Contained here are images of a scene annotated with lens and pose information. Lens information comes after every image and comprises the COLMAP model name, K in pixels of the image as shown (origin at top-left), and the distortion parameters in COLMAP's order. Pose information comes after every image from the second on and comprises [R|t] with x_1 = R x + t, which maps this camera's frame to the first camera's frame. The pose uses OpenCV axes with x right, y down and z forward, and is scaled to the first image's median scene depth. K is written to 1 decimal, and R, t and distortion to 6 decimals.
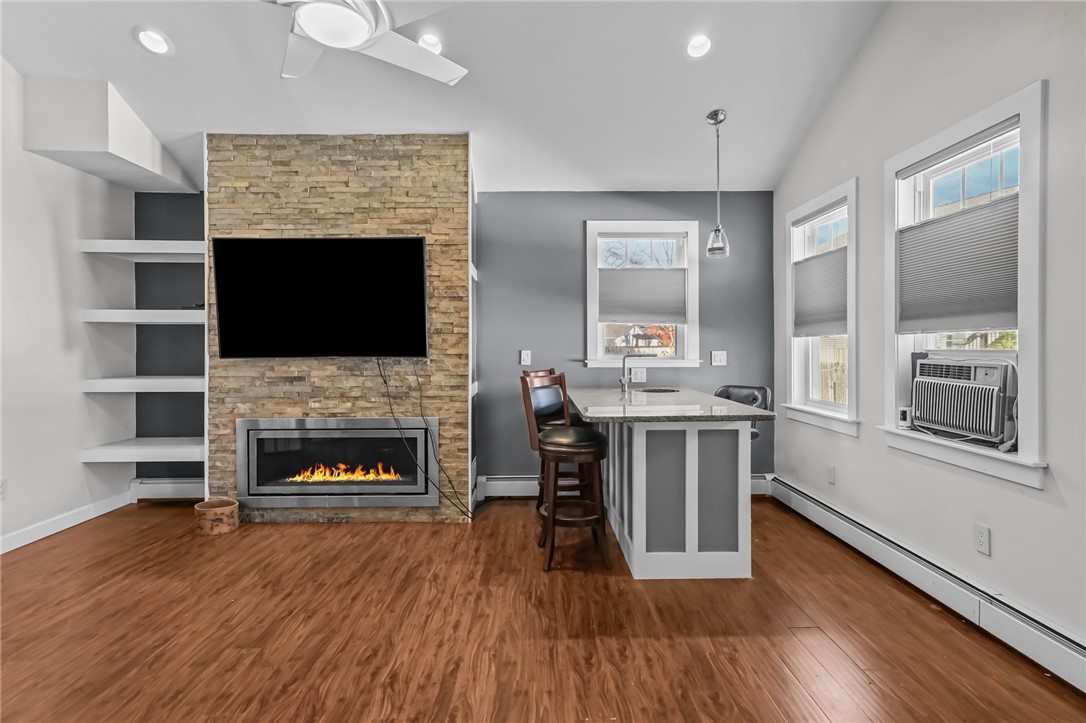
lens RADIAL K [[544.2, 0, 542.5], [0, 544.2, 341.8], [0, 0, 1]] dist [-0.009193, 0.021858]
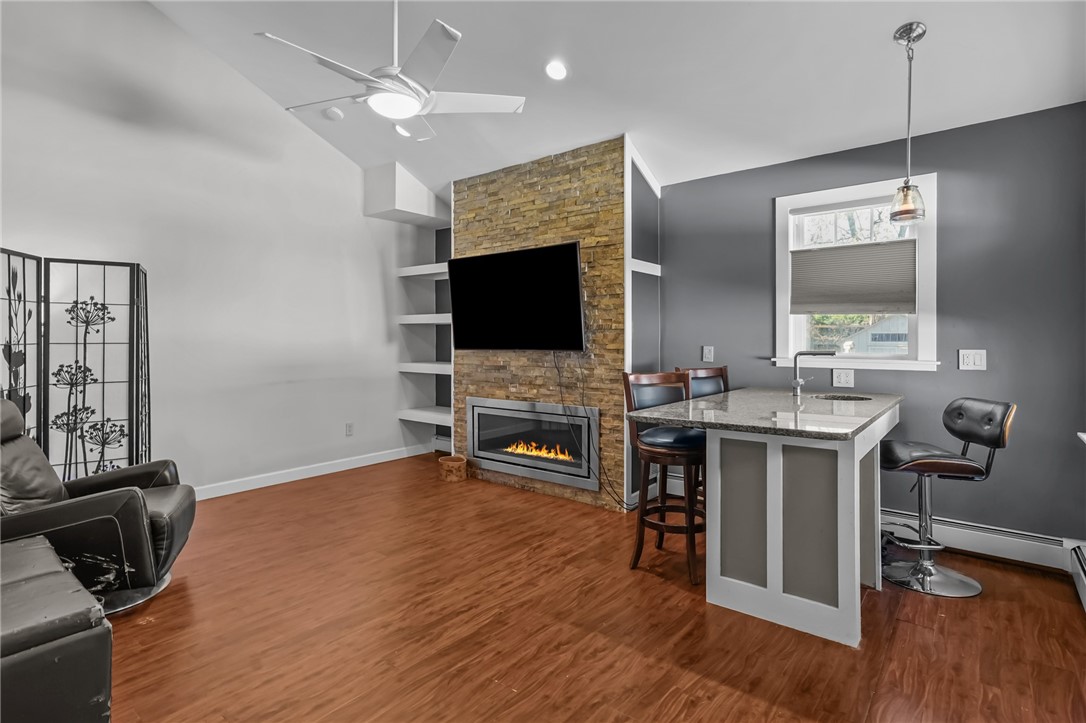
lens RADIAL K [[552.7, 0, 542.4], [0, 552.7, 335.7], [0, 0, 1]] dist [-0.003084, 0.000379]
pose [[0.771926, -0.001679, -0.635710, 0.412171], [0.001648, 0.999998, -0.000640, -0.002536], [0.635710, -0.000553, 0.771928, 0.093479]]
